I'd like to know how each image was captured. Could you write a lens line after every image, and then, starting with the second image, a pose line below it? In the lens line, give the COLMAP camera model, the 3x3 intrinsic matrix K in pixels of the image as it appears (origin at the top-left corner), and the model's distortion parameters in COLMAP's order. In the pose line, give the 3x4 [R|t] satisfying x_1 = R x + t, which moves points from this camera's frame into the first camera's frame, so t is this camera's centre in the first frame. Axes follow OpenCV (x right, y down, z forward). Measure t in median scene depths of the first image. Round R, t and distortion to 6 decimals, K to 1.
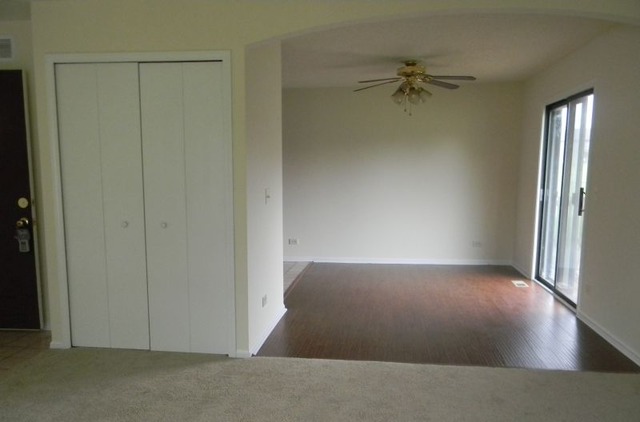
lens RADIAL K [[498.5, 0, 319.5], [0, 498.5, 231.4], [0, 0, 1]] dist [-0.006635, -0.008246]
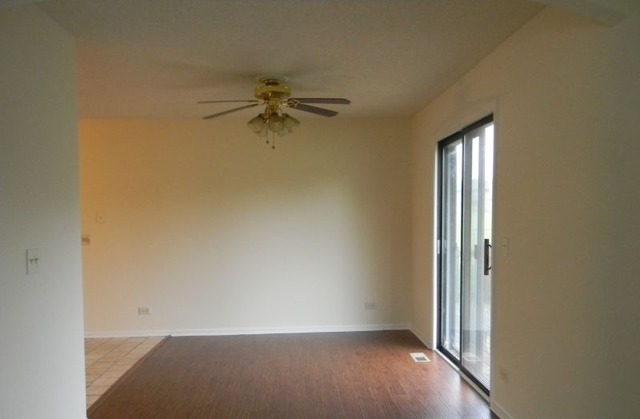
lens RADIAL K [[520.4, 0, 318.2], [0, 520.4, 234.5], [0, 0, 1]] dist [0.015686, -0.008384]
pose [[0.982192, -0.017442, 0.187068, 0.094885], [0.034276, 0.995607, -0.087134, -0.026752], [-0.184726, 0.091994, 0.978475, 0.203740]]
